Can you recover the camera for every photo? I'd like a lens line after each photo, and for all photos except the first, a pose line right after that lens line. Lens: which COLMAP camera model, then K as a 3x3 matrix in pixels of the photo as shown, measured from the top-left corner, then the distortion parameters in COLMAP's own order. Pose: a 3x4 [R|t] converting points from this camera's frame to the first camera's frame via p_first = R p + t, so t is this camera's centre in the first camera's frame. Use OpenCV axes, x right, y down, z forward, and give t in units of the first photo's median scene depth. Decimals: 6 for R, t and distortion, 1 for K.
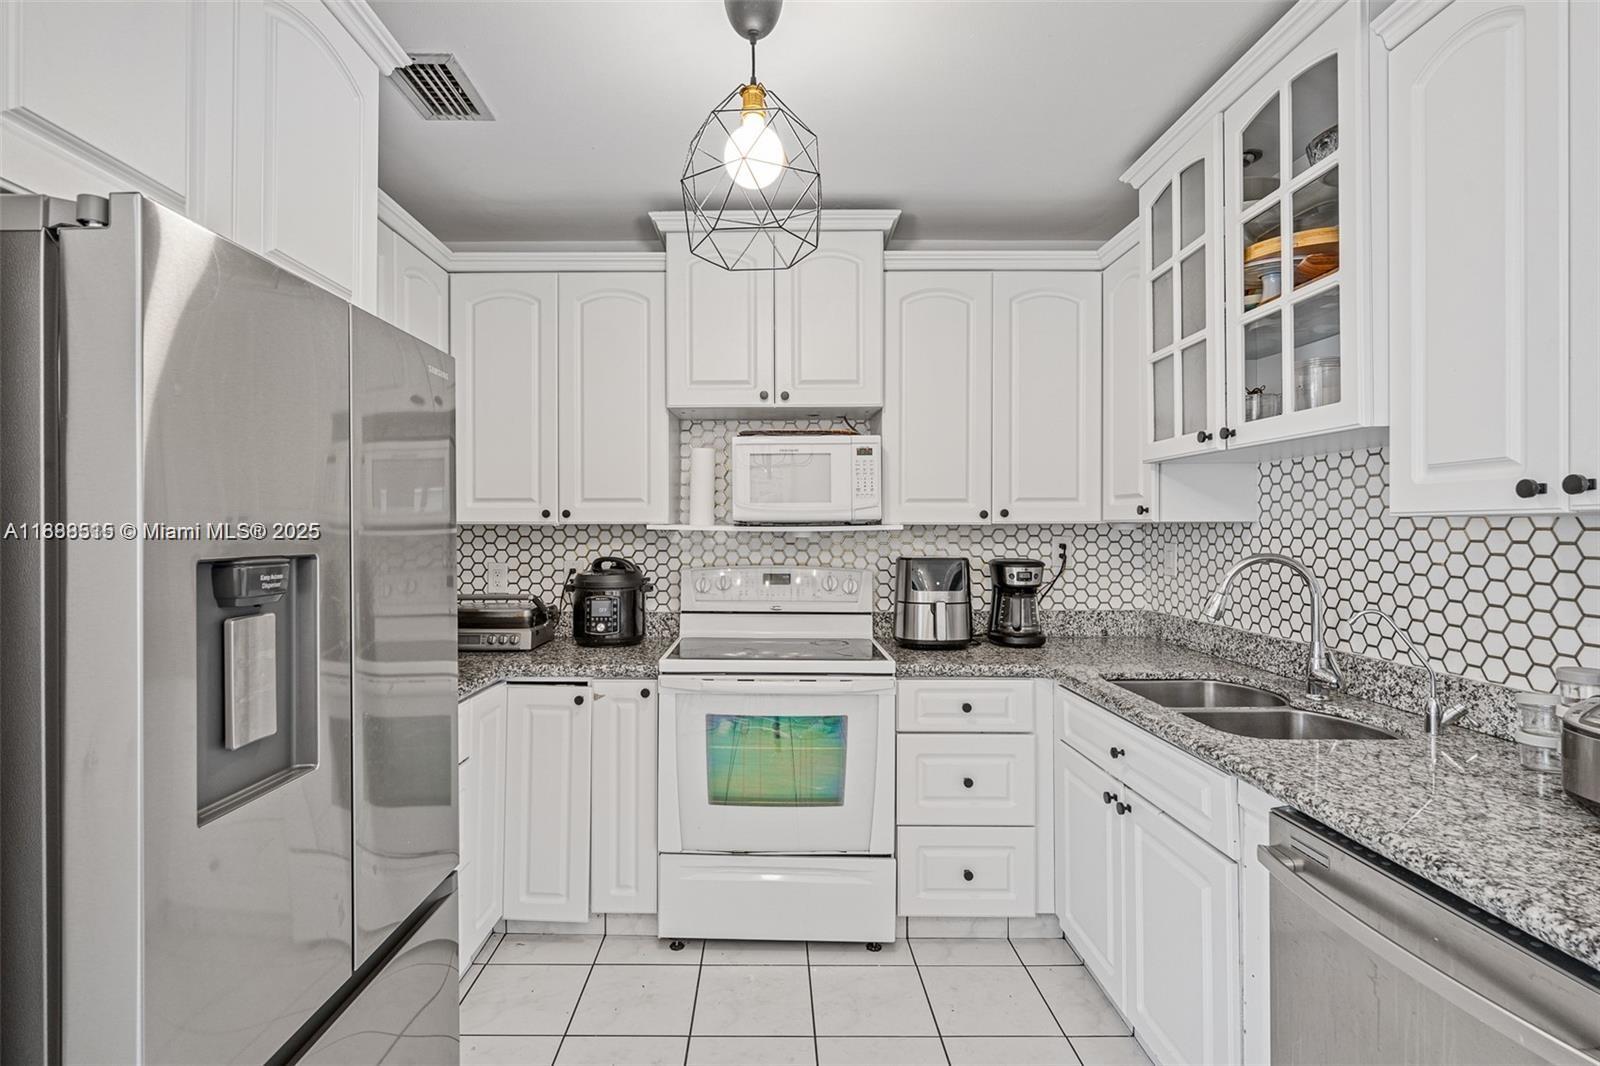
lens RADIAL K [[770.9, 0, 766.3], [0, 770.9, 529.5], [0, 0, 1]] dist [-0.004221, 0.000993]
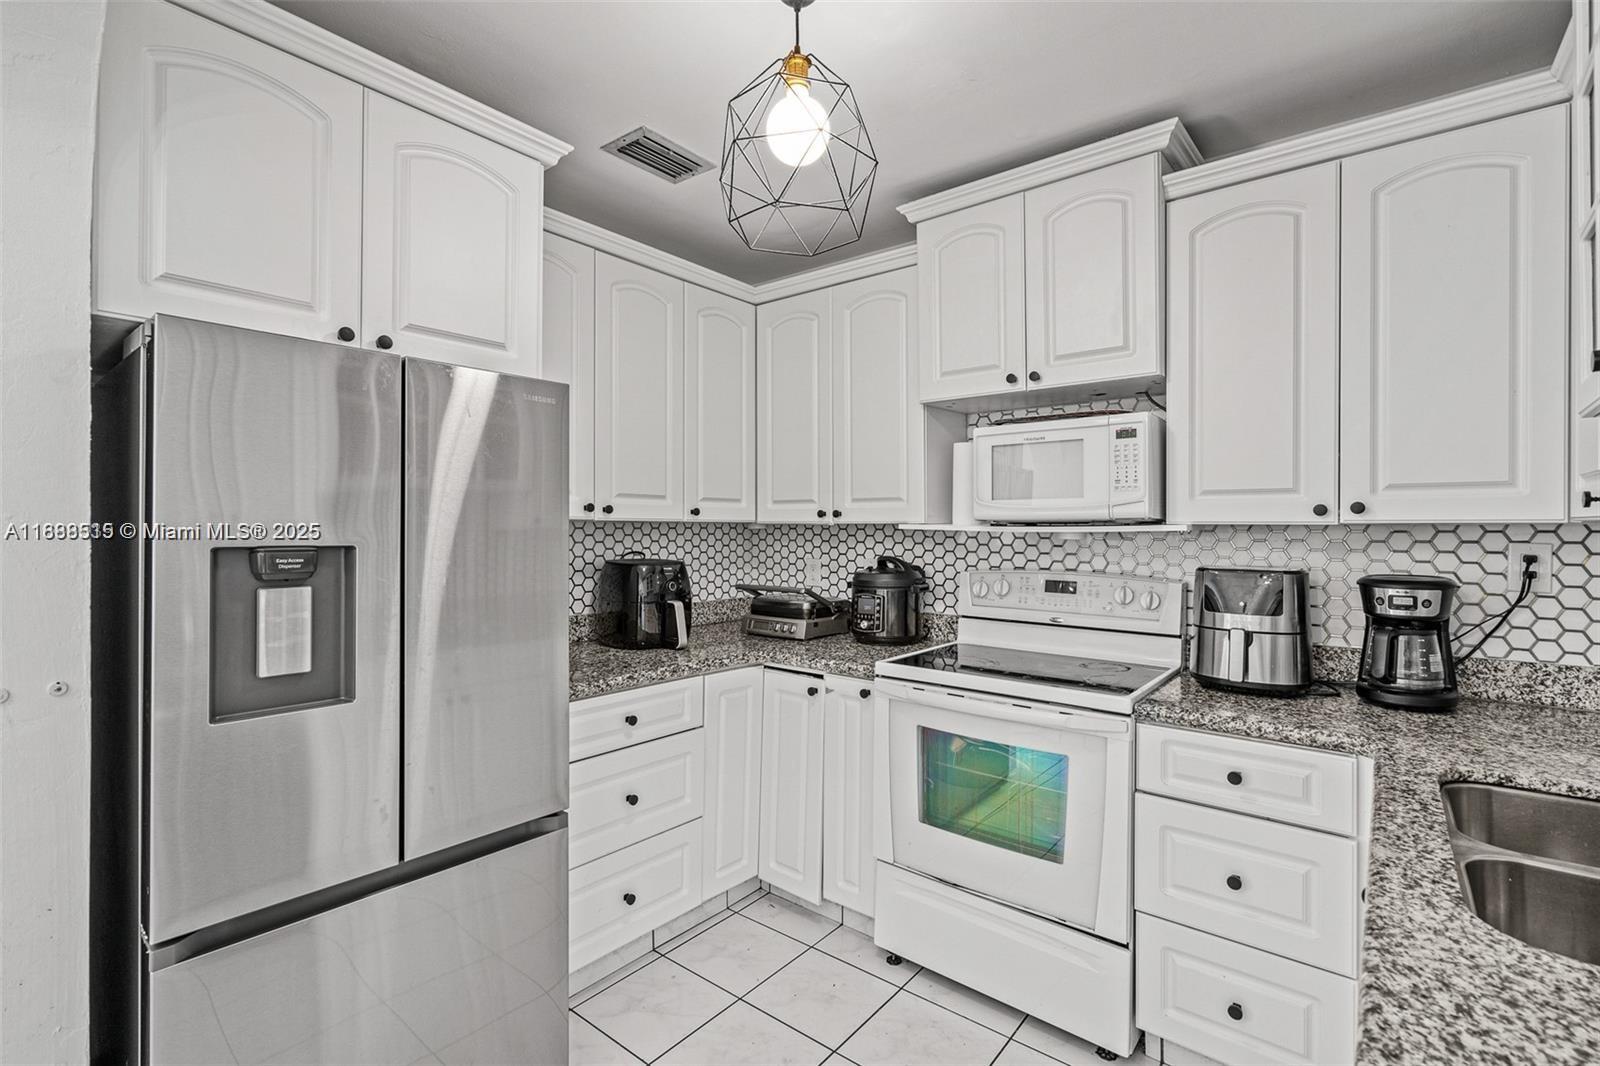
lens RADIAL K [[732.9, 0, 797.1], [0, 732.9, 526.9], [0, 0, 1]] dist [-0.003043, 0.001059]
pose [[0.780752, 0.003068, -0.624834, 0.336389], [-0.004777, 0.999988, -0.001060, -0.001250], [0.624823, 0.003812, 0.780757, 0.190594]]
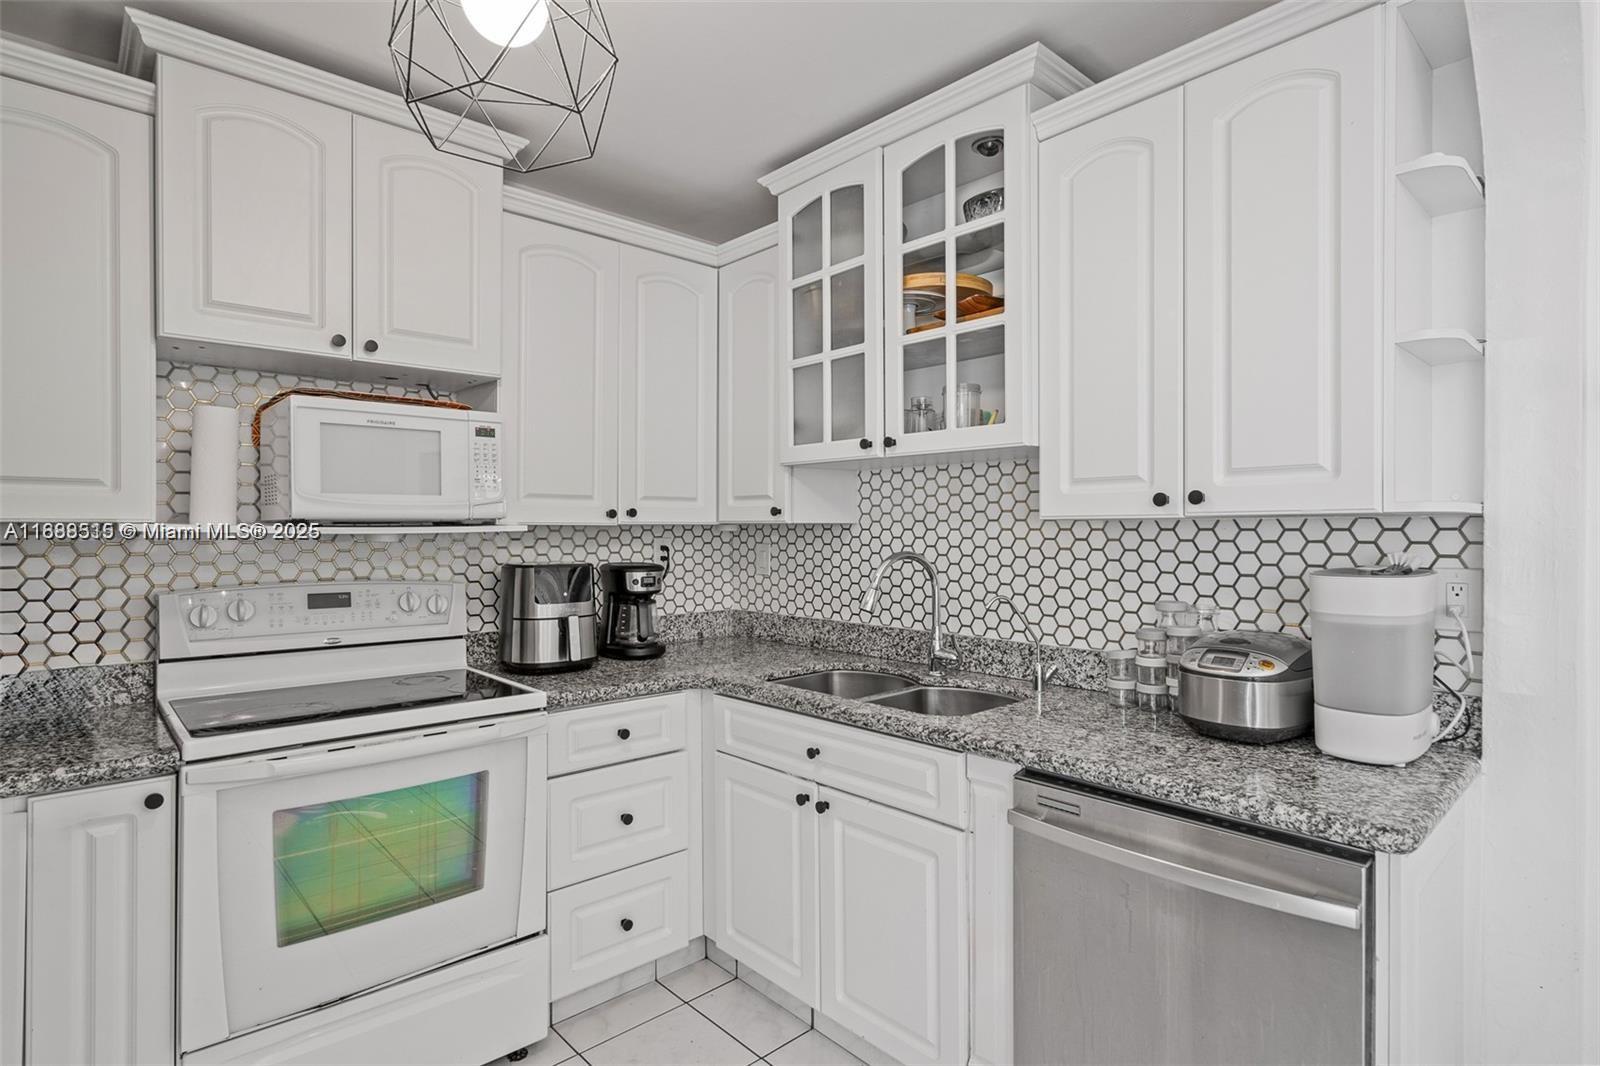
lens RADIAL K [[811.2, 0, 800.0], [0, 811.2, 533.0], [0, 0, 1]] dist [0.000993, 0.001151]
pose [[0.734330, -0.003078, 0.678786, -0.199890], [0.001599, 0.999995, 0.002806, 0.000348], [-0.678791, -0.000975, 0.734331, 0.171477]]
